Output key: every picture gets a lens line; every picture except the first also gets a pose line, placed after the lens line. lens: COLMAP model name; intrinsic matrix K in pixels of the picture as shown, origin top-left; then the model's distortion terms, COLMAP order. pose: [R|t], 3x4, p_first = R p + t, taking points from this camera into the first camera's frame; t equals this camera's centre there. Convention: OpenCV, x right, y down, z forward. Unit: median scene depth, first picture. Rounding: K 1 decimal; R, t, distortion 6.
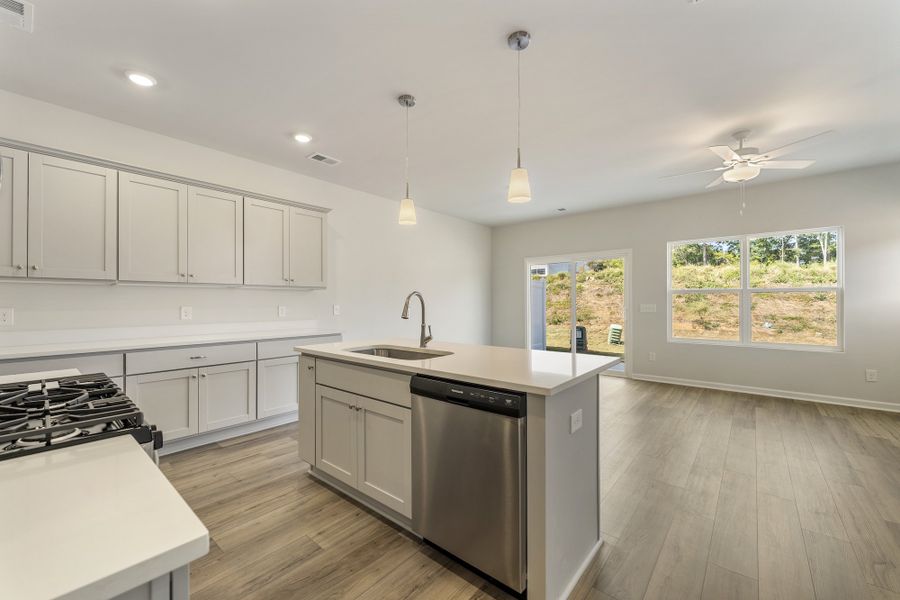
lens RADIAL K [[359.4, 0, 452.1], [0, 359.4, 301.2], [0, 0, 1]] dist [0.003407, -0.000063]
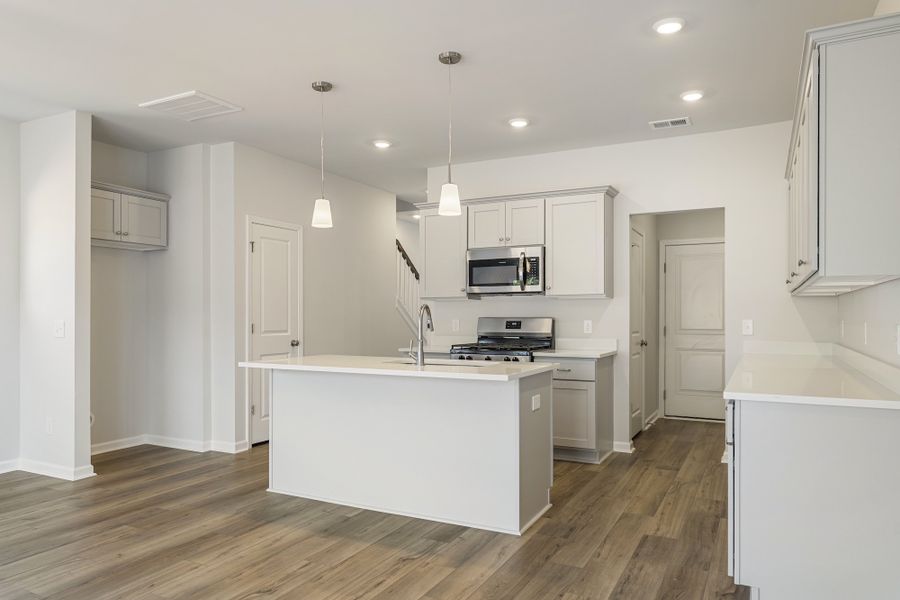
lens RADIAL K [[605.1, 0, 443.8], [0, 605.1, 319.0], [0, 0, 1]] dist [-0.002441, 0.001642]
pose [[-0.976103, 0.003973, -0.217274, 0.036299], [0.003597, 0.999991, 0.002123, 0.001702], [0.217281, 0.001291, -0.976108, 0.474114]]
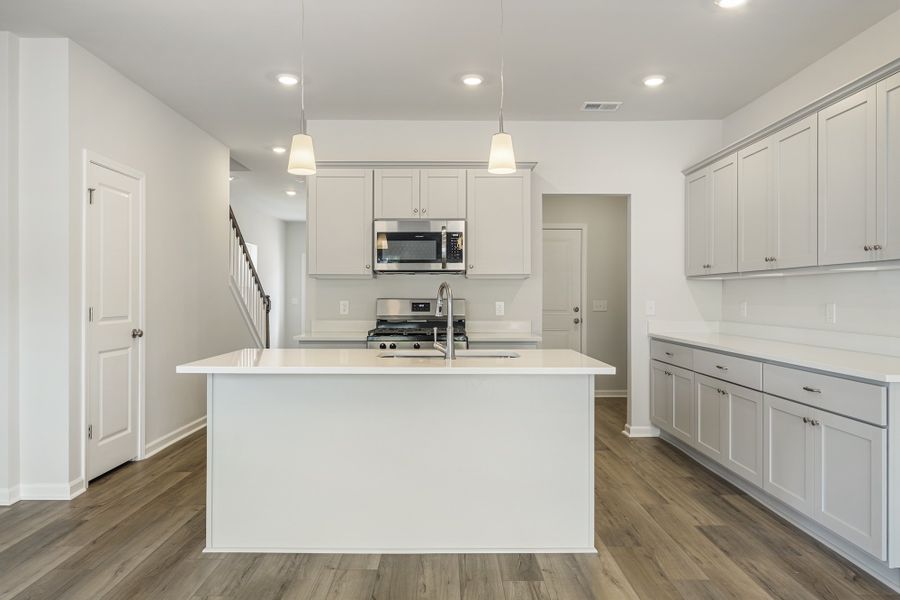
lens RADIAL K [[605.1, 0, 442.3], [0, 605.1, 293.9], [0, 0, 1]] dist [-0.002441, 0.001642]
pose [[-0.764100, -0.002194, -0.645094, 0.134869], [0.001705, 0.999984, -0.005420, 0.000774], [0.645096, -0.005241, -0.764084, 0.363668]]
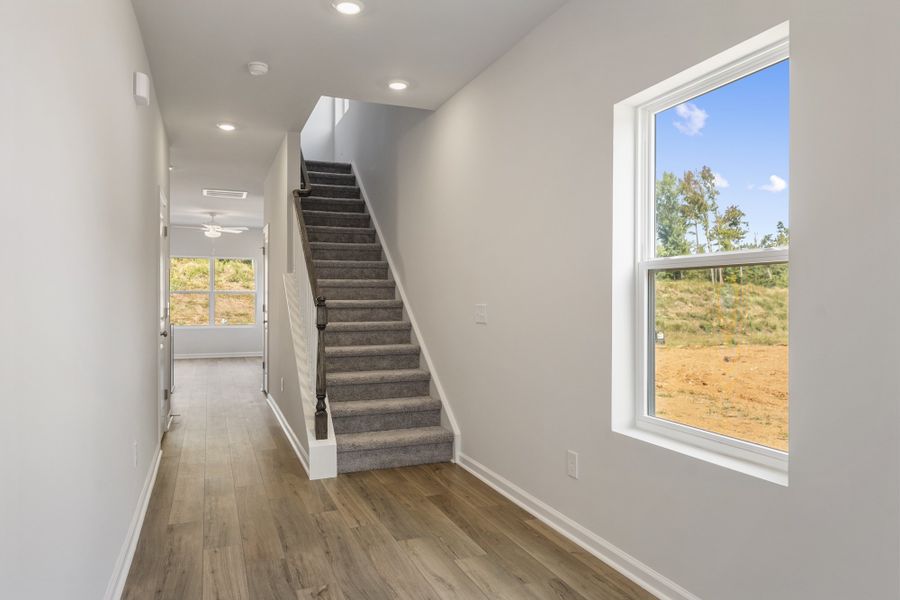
lens RADIAL K [[586.5, 0, 448.1], [0, 586.5, 298.3], [0, 0, 1]] dist [0.010797, 0.002212]
pose [[0.468863, 0.004078, 0.883262, -0.385567], [-0.006327, 0.999979, -0.001258, -0.005767], [-0.883248, -0.004999, 0.468879, -0.442966]]
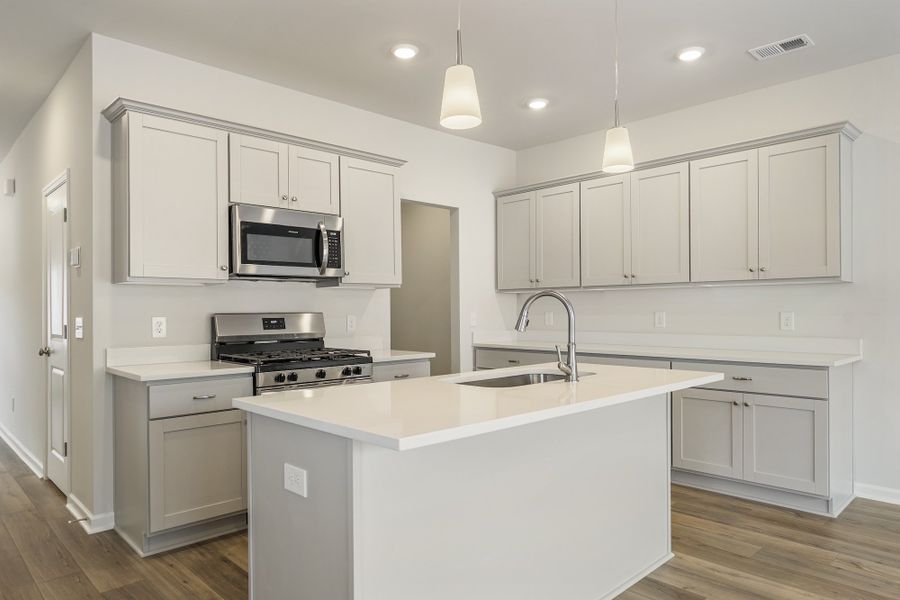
lens RADIAL K [[586.5, 0, 456.7], [0, 586.5, 307.2], [0, 0, 1]] dist [0.010797, 0.002212]
pose [[-0.094239, -0.000605, -0.995549, 0.176749], [0.010648, 0.999942, -0.001616, 0.000376], [0.995493, -0.010753, -0.094227, 0.172030]]
